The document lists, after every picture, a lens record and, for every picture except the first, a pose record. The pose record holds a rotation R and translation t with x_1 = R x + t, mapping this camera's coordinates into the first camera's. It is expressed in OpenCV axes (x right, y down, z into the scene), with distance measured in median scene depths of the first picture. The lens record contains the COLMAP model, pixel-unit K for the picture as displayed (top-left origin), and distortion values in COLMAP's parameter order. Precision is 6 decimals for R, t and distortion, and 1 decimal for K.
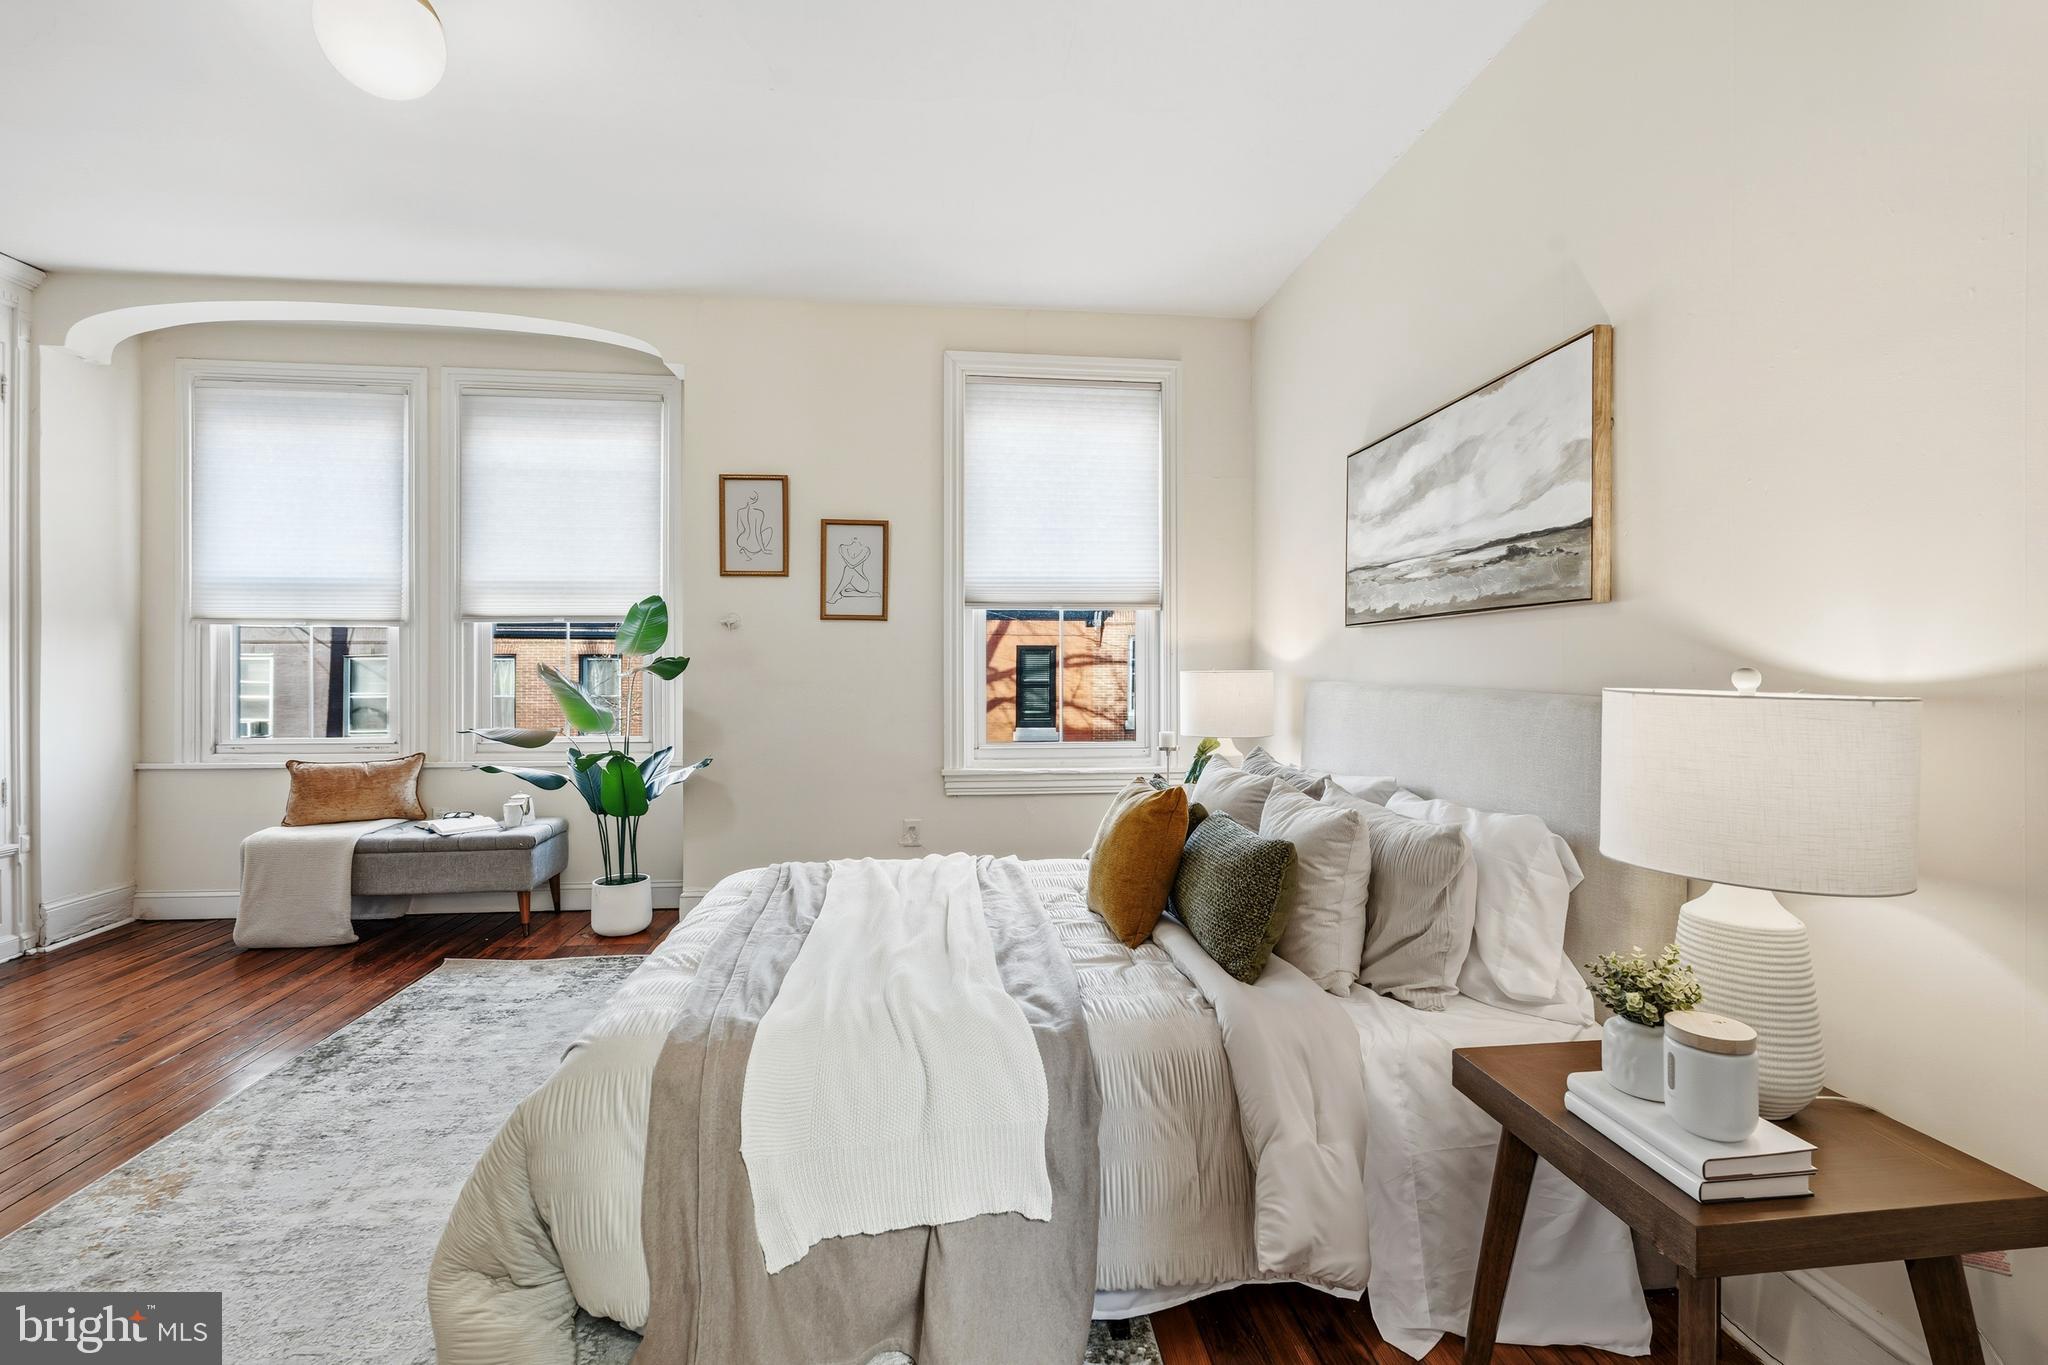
lens RADIAL K [[910.7, 0, 1032.4], [0, 910.7, 662.1], [0, 0, 1]] dist [-0.004218, 0.000087]
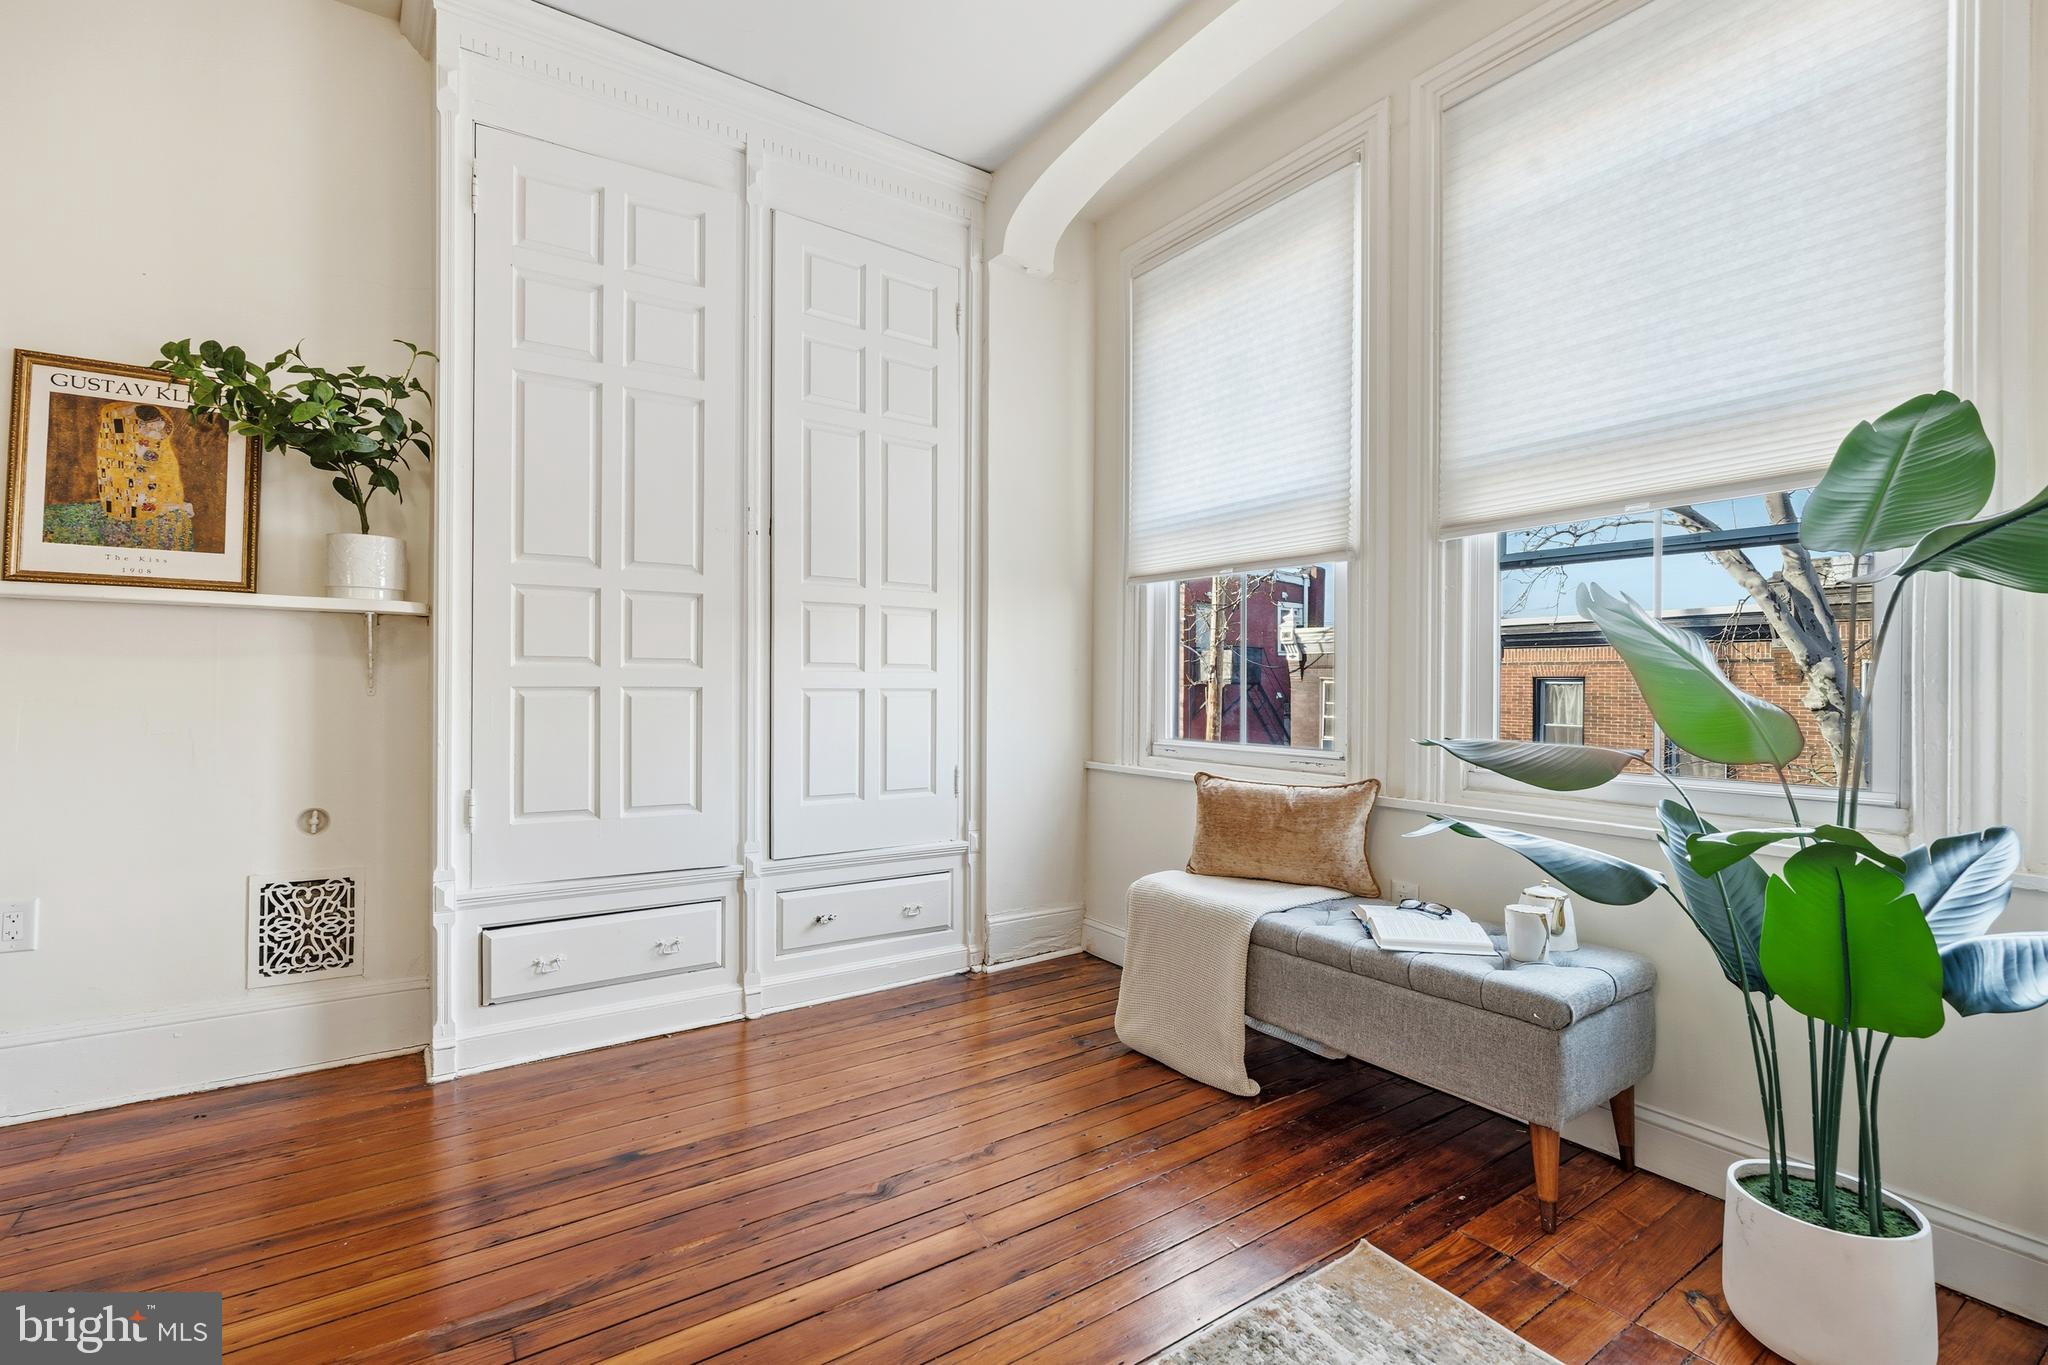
lens RADIAL K [[910.7, 0, 1019.8], [0, 910.7, 686.9], [0, 0, 1]] dist [-0.004218, 0.000087]
pose [[0.472464, 0.000605, -0.881350, -0.295892], [-0.012359, 0.999906, -0.005939, 0.051606], [0.881263, 0.013699, 0.472427, 0.571978]]
